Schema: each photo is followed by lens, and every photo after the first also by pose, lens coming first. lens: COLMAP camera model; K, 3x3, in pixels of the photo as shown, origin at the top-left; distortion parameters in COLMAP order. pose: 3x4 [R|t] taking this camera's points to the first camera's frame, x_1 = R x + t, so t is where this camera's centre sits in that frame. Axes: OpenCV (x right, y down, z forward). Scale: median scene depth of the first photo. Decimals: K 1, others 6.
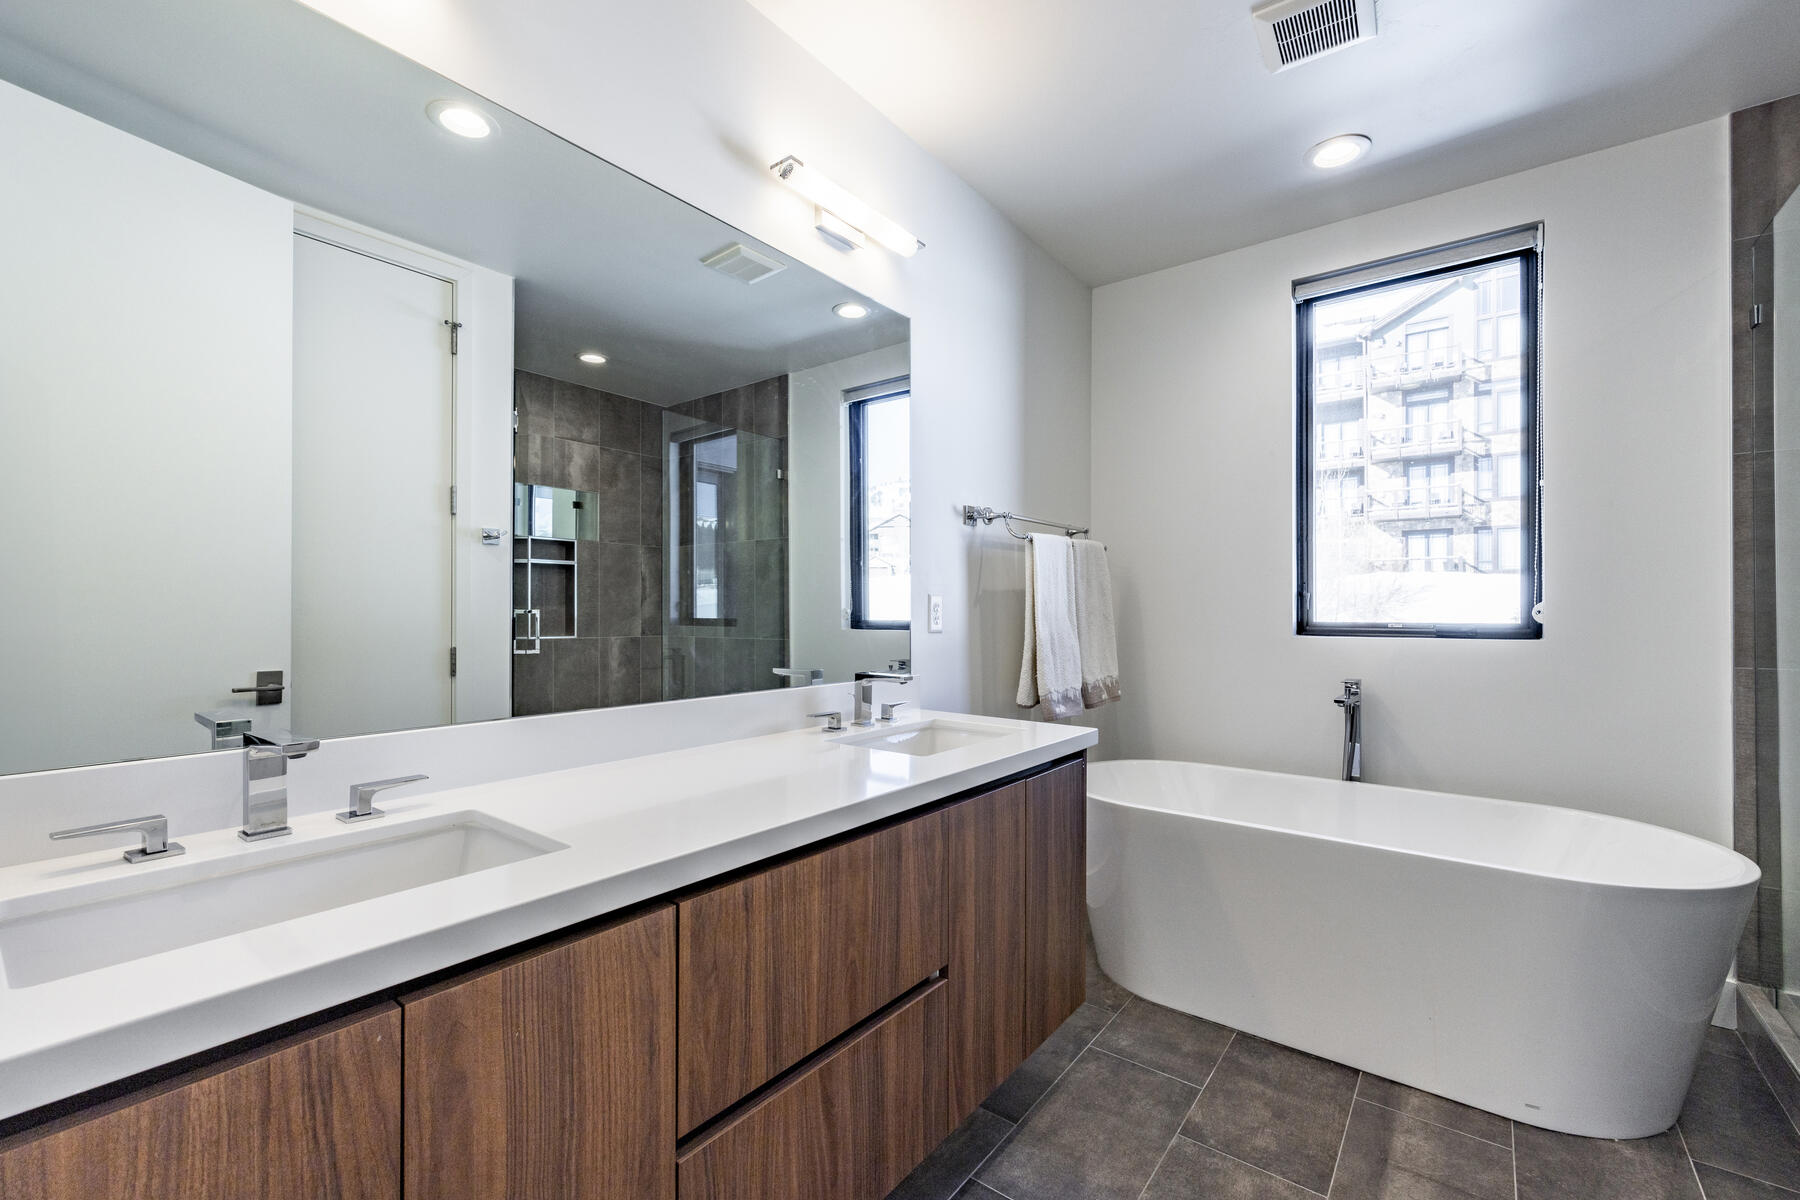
lens RADIAL K [[768.5, 0, 896.5], [0, 768.5, 613.4], [0, 0, 1]] dist [0.019401, -0.002906]
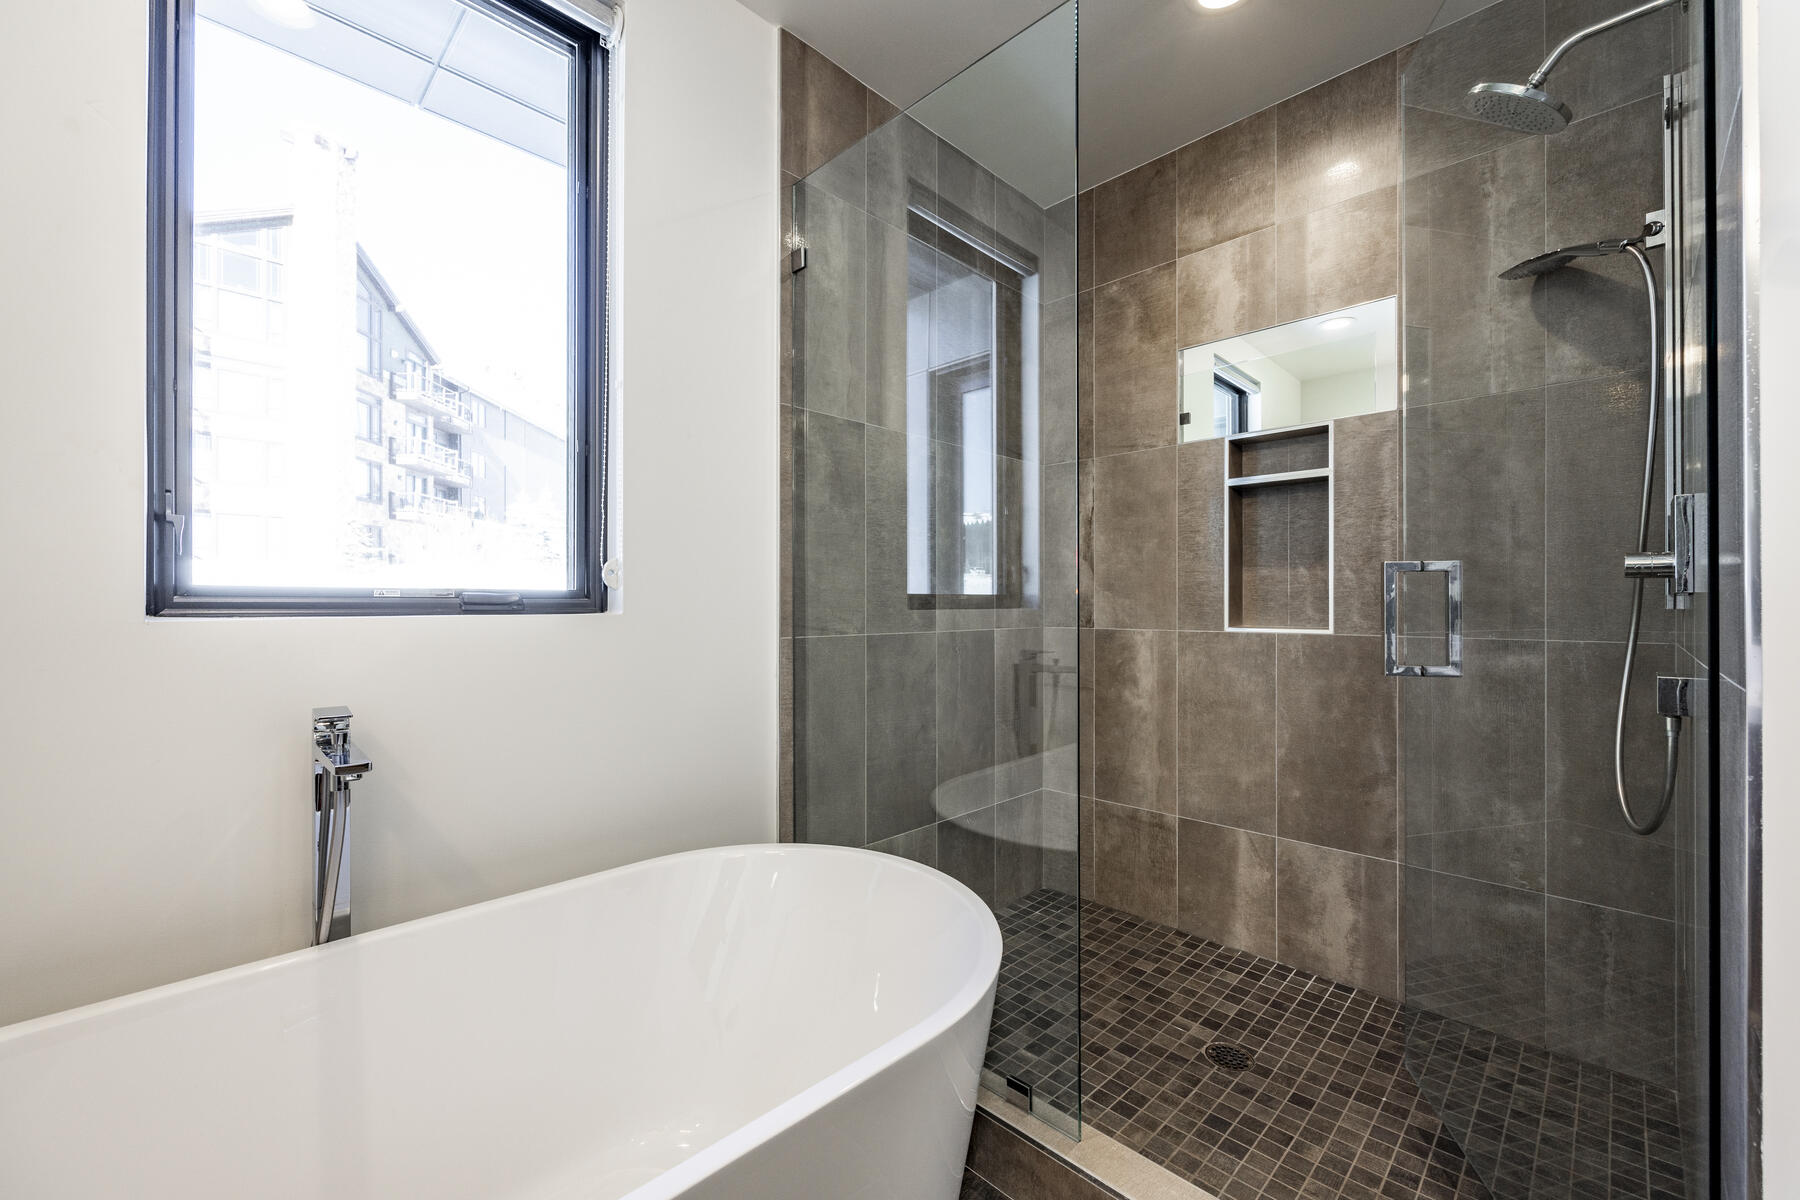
lens RADIAL K [[711.3, 0, 902.6], [0, 711.3, 594.3], [0, 0, 1]] dist [-0.002082, -0.000048]
pose [[0.122118, 0.007739, 0.992485, 1.246412], [0.000414, 0.999969, -0.007848, 0.119079], [-0.992516, 0.001370, 0.122111, 3.517947]]
